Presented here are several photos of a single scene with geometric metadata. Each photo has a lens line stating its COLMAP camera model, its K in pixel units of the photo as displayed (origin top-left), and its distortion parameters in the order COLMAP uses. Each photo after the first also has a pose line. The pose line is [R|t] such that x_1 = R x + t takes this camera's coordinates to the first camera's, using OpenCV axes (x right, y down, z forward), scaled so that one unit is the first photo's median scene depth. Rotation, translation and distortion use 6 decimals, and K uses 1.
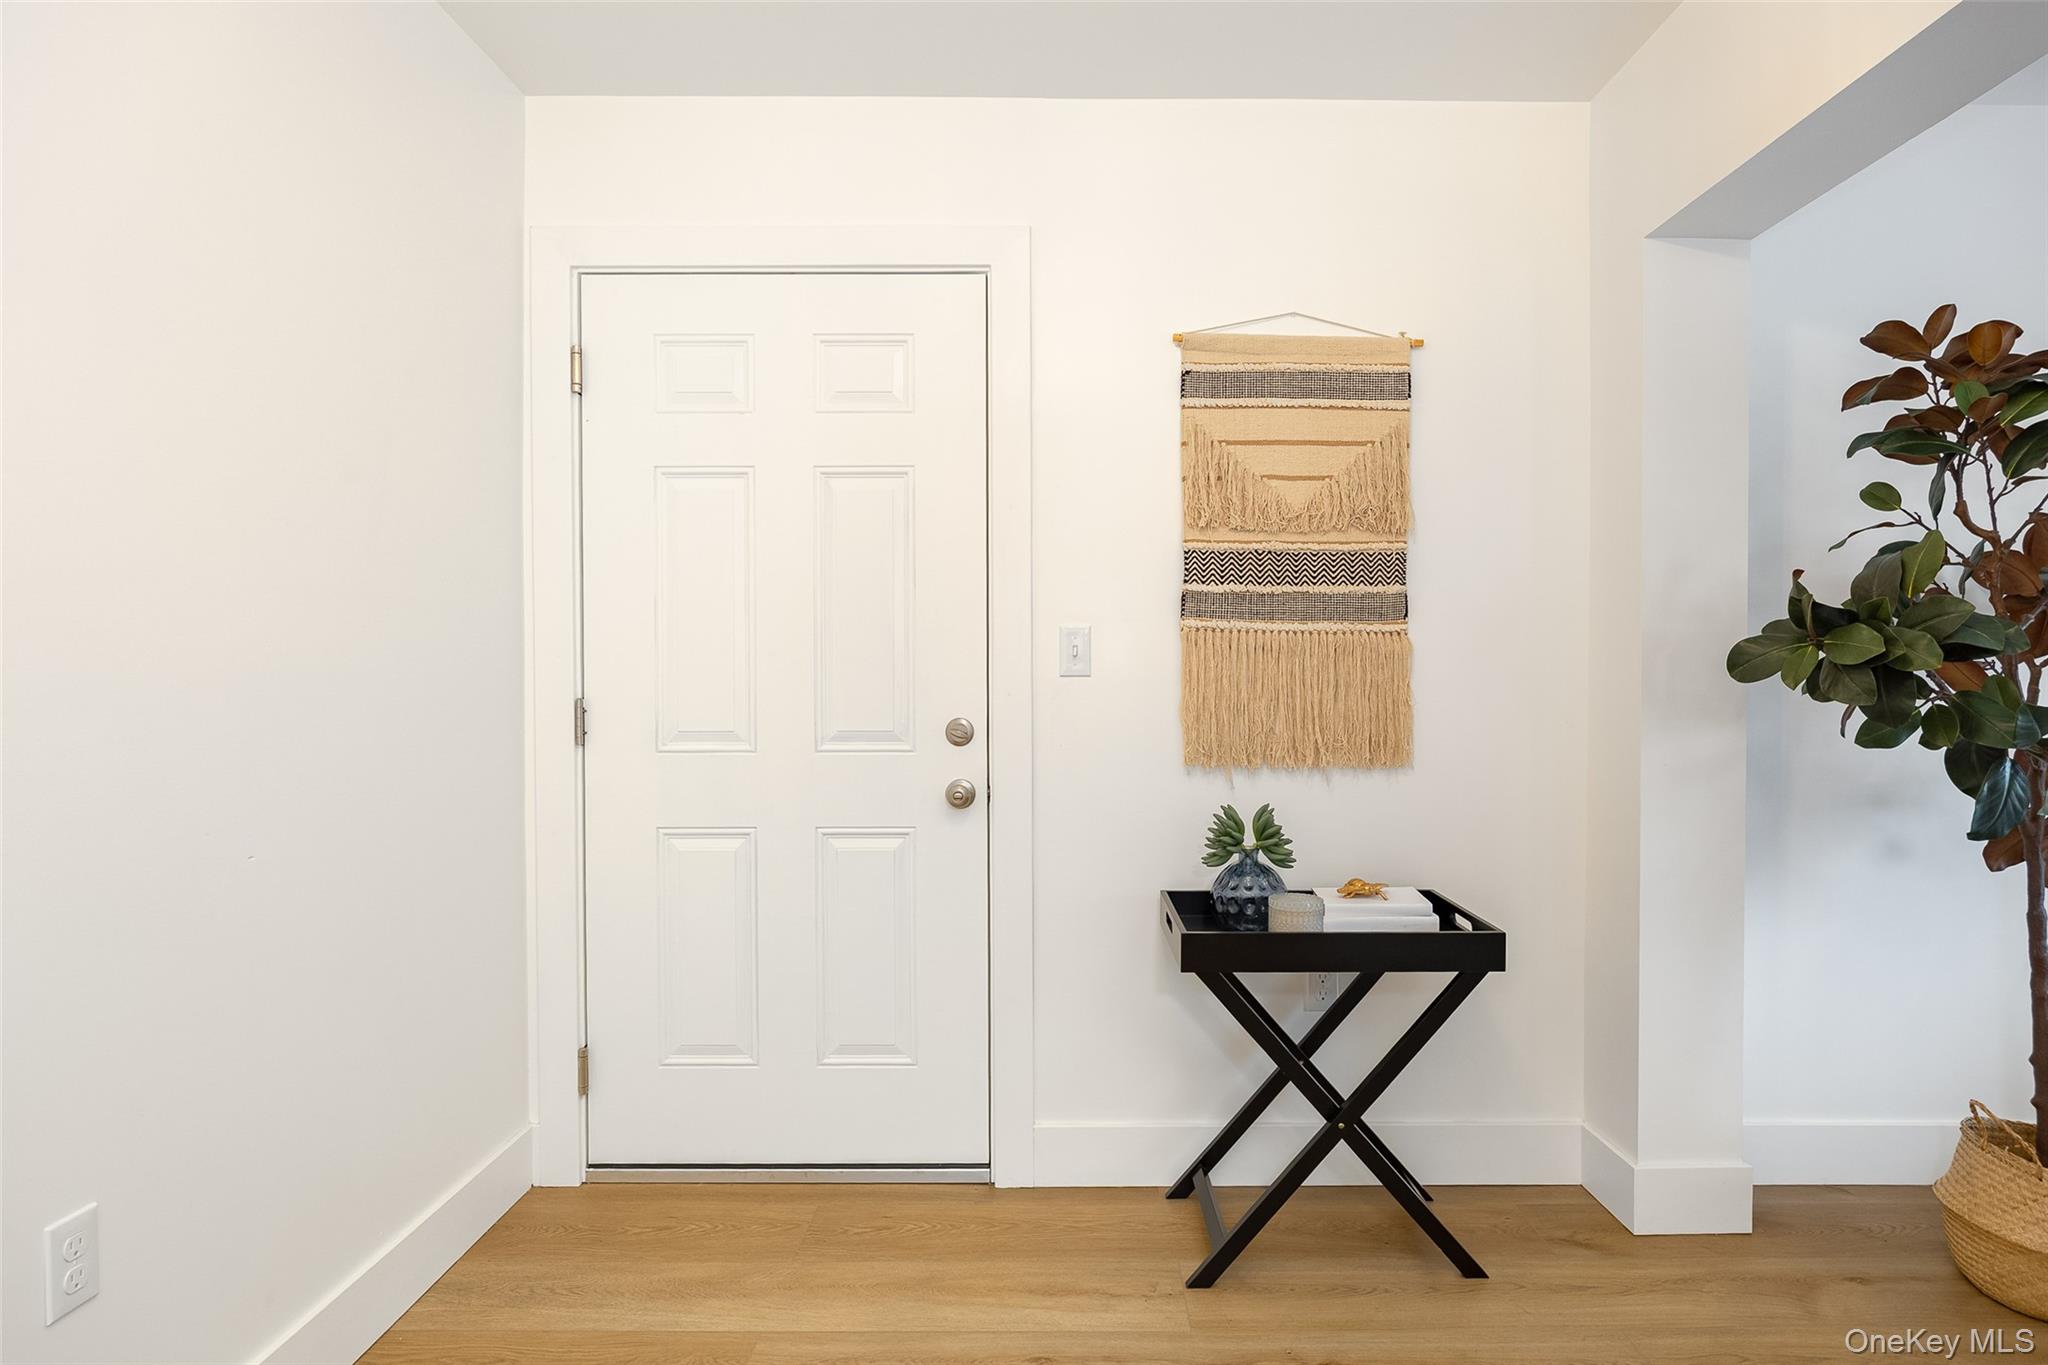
lens RADIAL K [[1108.7, 0, 1034.1], [0, 1108.7, 695.8], [0, 0, 1]] dist [-0.008195, 0.001324]
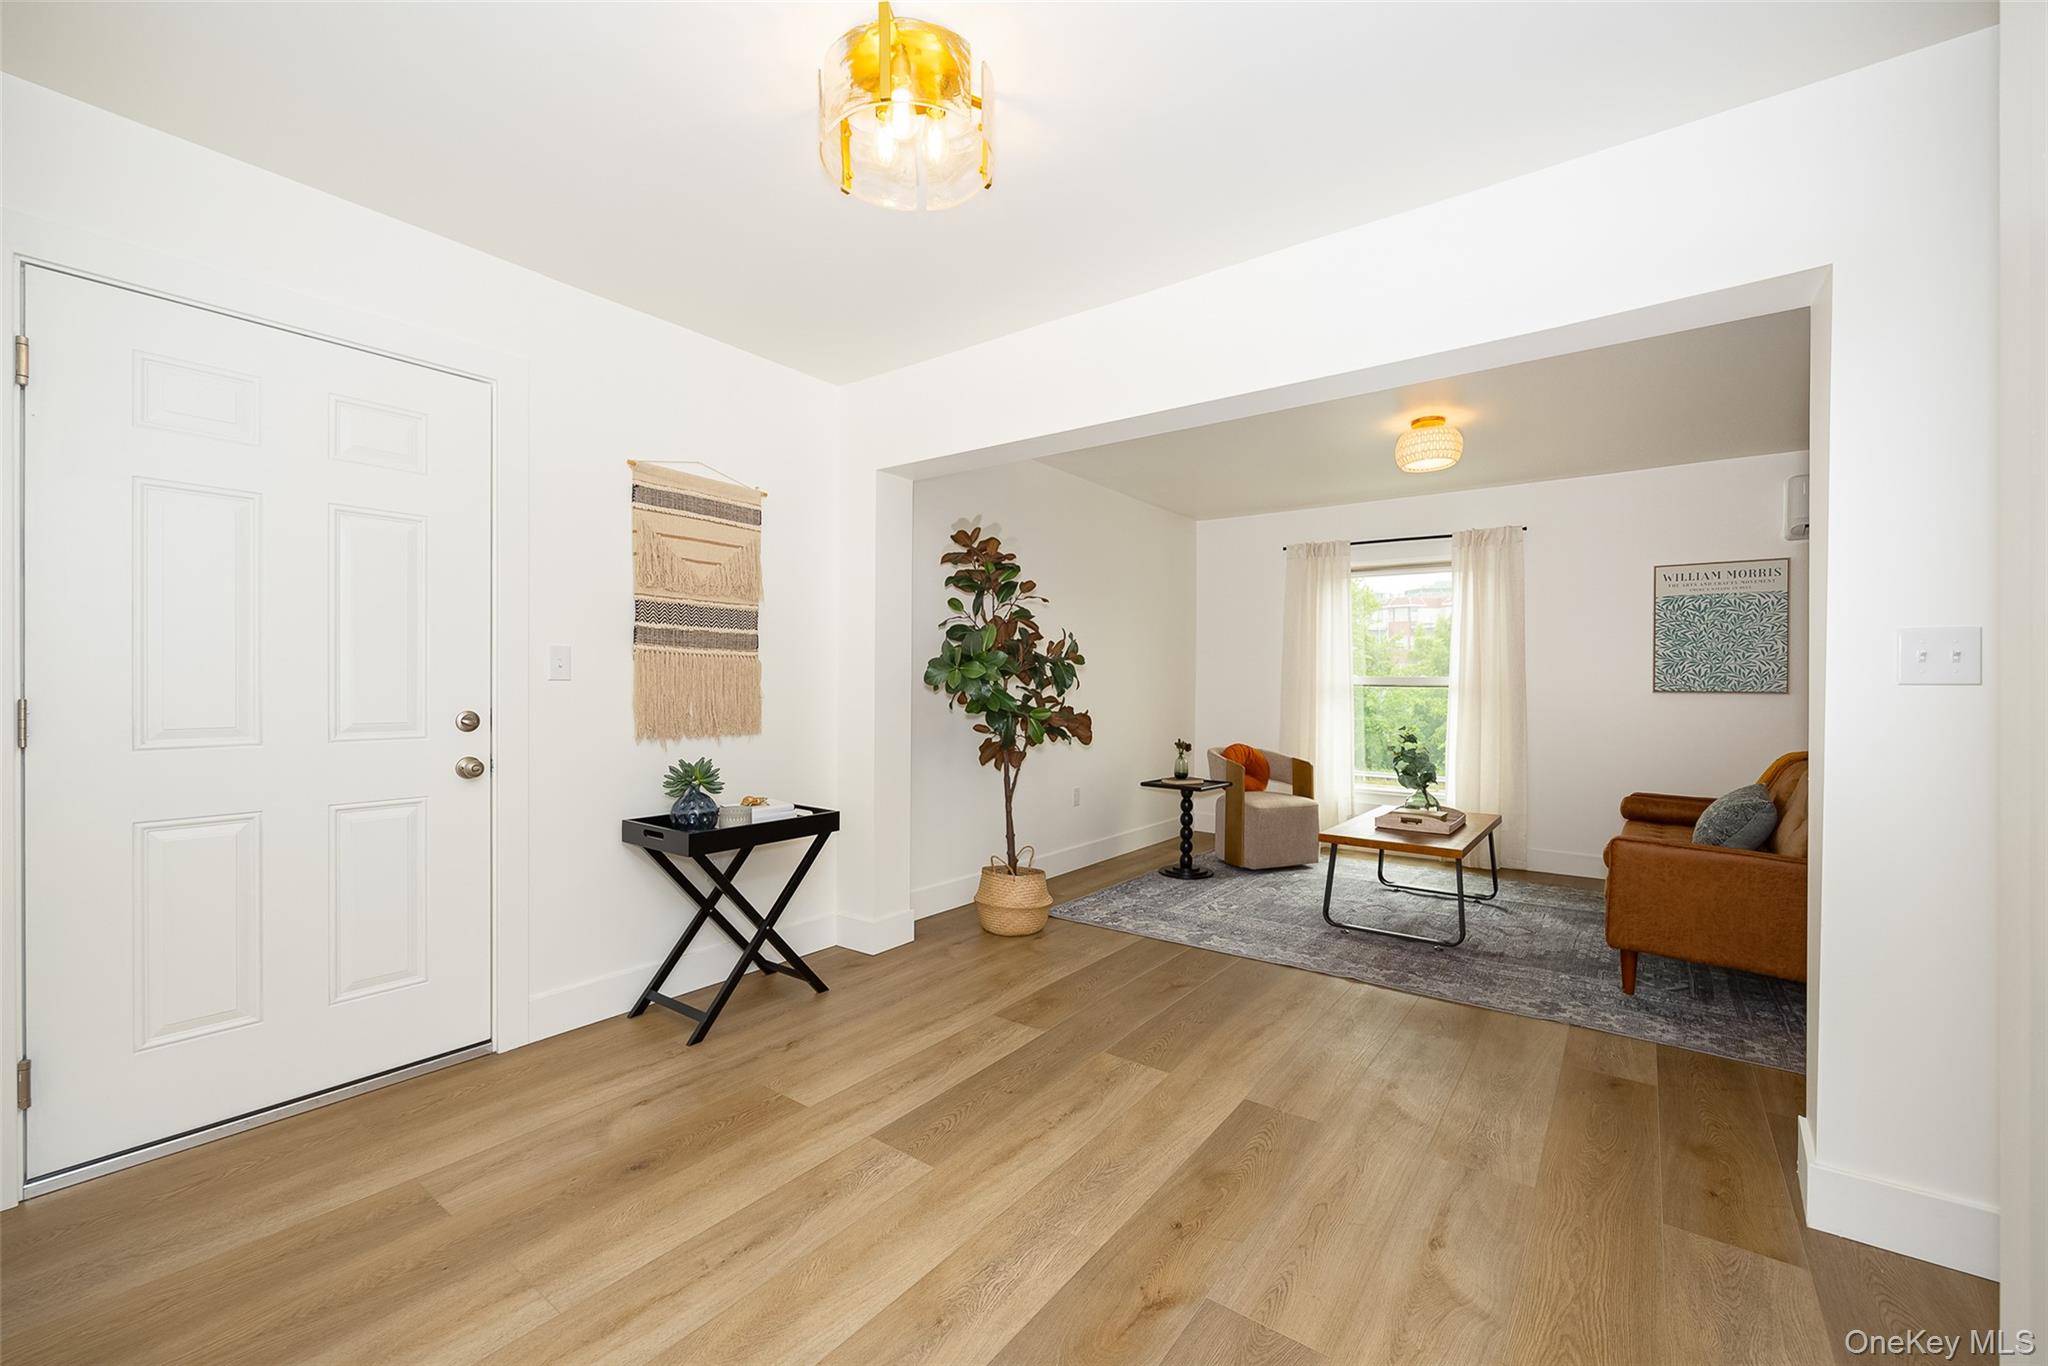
lens RADIAL K [[809.2, 0, 1021.6], [0, 809.2, 690.3], [0, 0, 1]] dist [-0.005495, 0.000558]
pose [[0.609566, -0.003164, 0.792729, -0.437693], [0.005188, 0.999987, 0.000002, -0.001254], [-0.792718, 0.004111, 0.609574, -0.123429]]
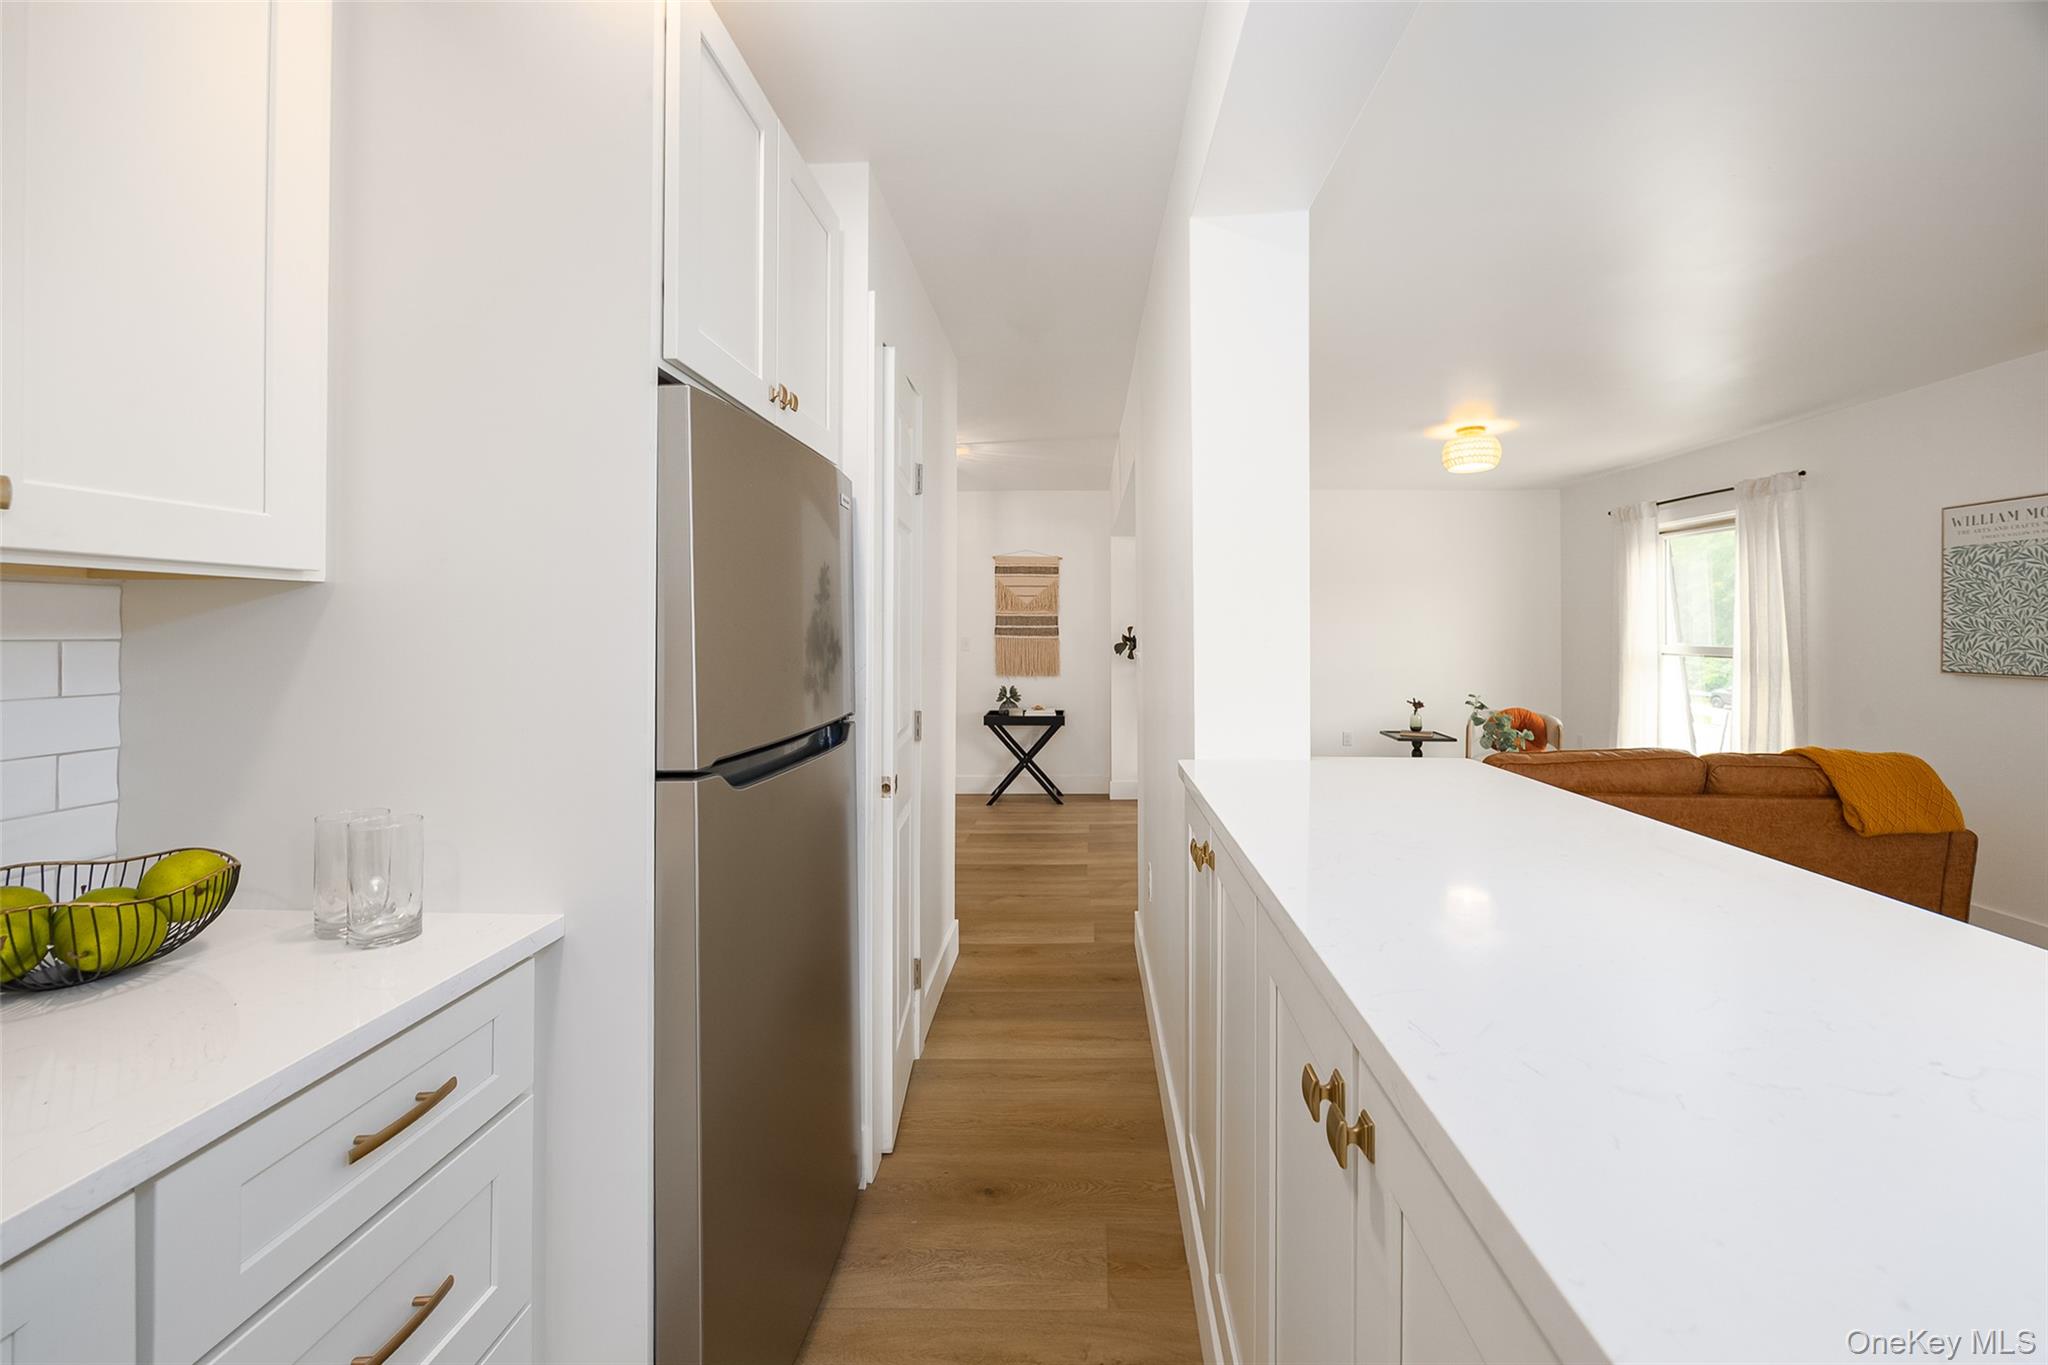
lens RADIAL K [[809.2, 0, 1073.8], [0, 809.2, 630.8], [0, 0, 1]] dist [-0.005495, 0.000558]
pose [[0.999662, -0.001482, -0.025961, 0.461032], [0.001140, 0.999913, -0.013166, -0.047788], [0.025978, 0.013132, 0.999576, -1.646488]]
